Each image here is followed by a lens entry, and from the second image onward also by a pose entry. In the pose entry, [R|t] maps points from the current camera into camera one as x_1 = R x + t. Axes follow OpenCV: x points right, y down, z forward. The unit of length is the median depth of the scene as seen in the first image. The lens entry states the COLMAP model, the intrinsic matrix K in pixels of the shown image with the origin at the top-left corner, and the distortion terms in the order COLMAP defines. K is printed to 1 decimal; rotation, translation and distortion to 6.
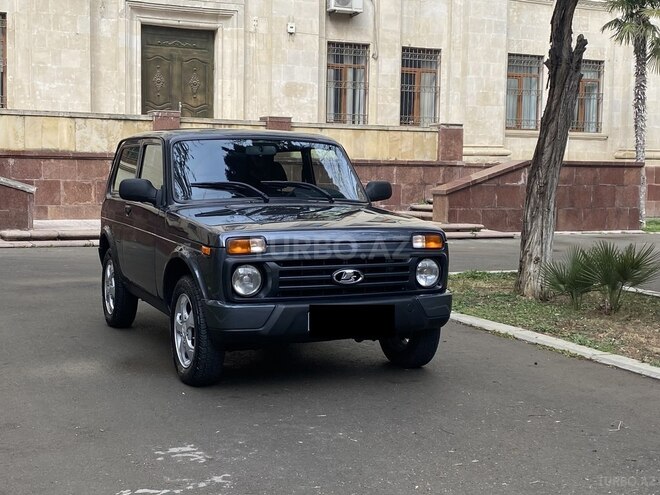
lens RADIAL K [[942.3, 0, 328.9], [0, 942.3, 228.7], [0, 0, 1]] dist [0.246849, -0.844518]
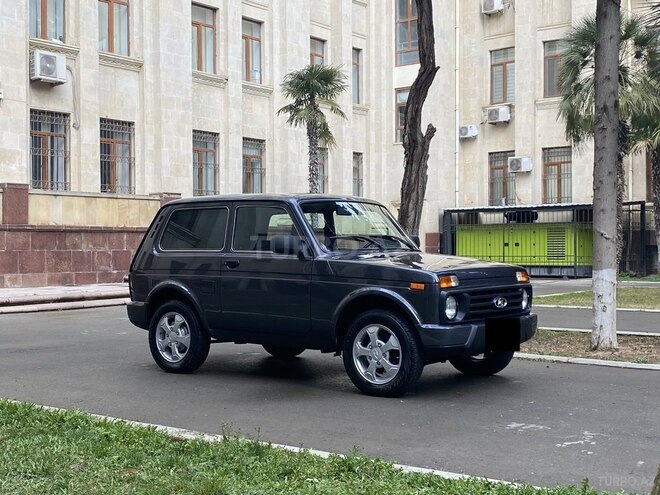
lens RADIAL K [[946.3, 0, 330.0], [0, 946.3, 247.5], [0, 0, 1]] dist [0.226536, -0.673973]
pose [[0.877636, -0.019914, 0.478913, -0.267986], [0.046314, 0.997985, -0.043374, 0.006449], [-0.477085, 0.060247, 0.876790, -0.024273]]
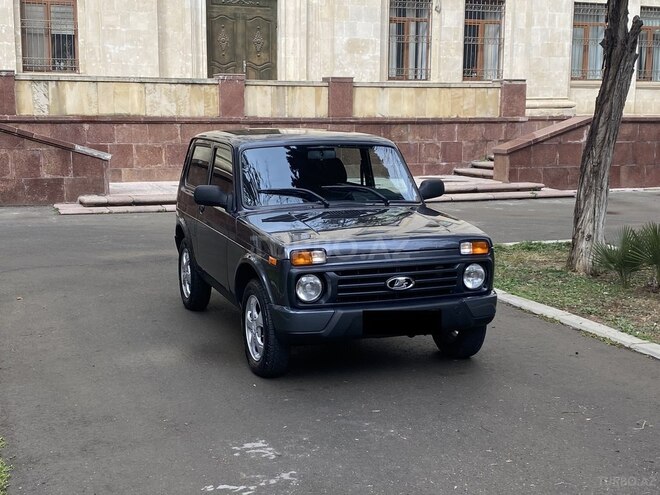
lens RADIAL K [[946.3, 0, 330.0], [0, 946.3, 247.5], [0, 0, 1]] dist [0.226536, -0.673973]
pose [[0.997737, -0.001081, -0.067224, 0.004140], [0.006994, 0.996114, 0.087795, -0.028445], [0.066868, -0.088066, 0.993868, -0.033507]]
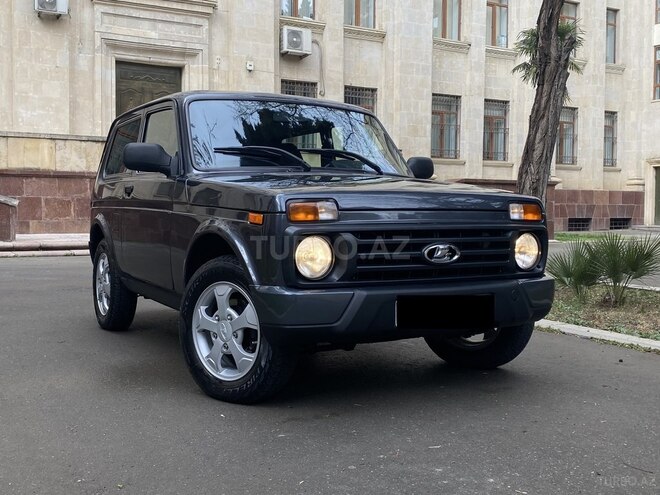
lens RADIAL K [[739.2, 0, 326.1], [0, 739.2, 237.3], [0, 0, 1]] dist [0.152483, -0.411012]
pose [[0.995798, -0.010892, 0.090926, -0.039647], [0.012746, 0.999722, -0.019842, 0.015459], [-0.090685, 0.020917, 0.995660, 0.133959]]
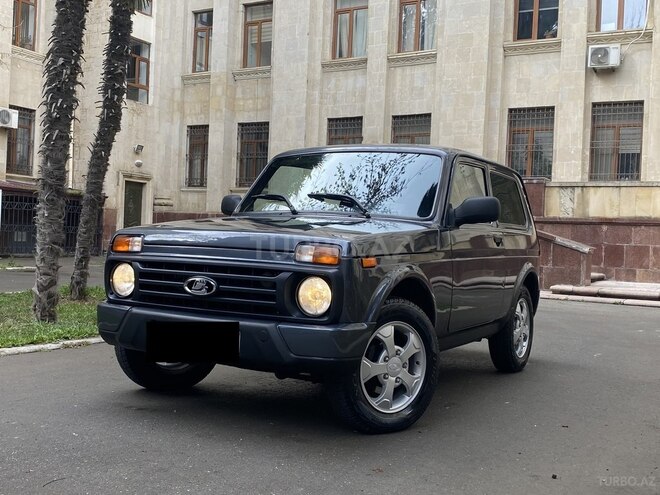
lens RADIAL K [[746.0, 0, 319.2], [0, 746.0, 230.8], [0, 0, 1]] dist [0.146293, -0.387171]
pose [[0.570414, -0.001975, -0.821355, 0.199213], [-0.079531, 0.995165, -0.057625, 0.010295], [0.817498, 0.098194, 0.567499, 0.226461]]
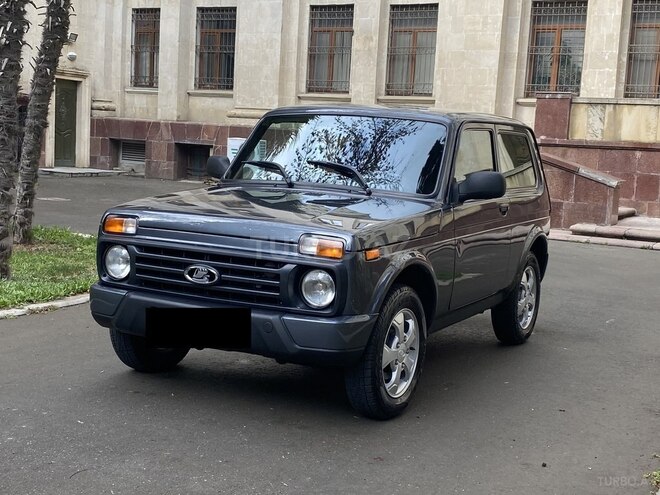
lens RADIAL K [[942.3, 0, 328.9], [0, 942.3, 228.7], [0, 0, 1]] dist [0.246849, -0.844518]
pose [[0.601696, 0.090922, -0.793534, 0.237509], [-0.090903, 0.994840, 0.045060, -0.011793], [0.793536, 0.045023, 0.606856, 0.186989]]
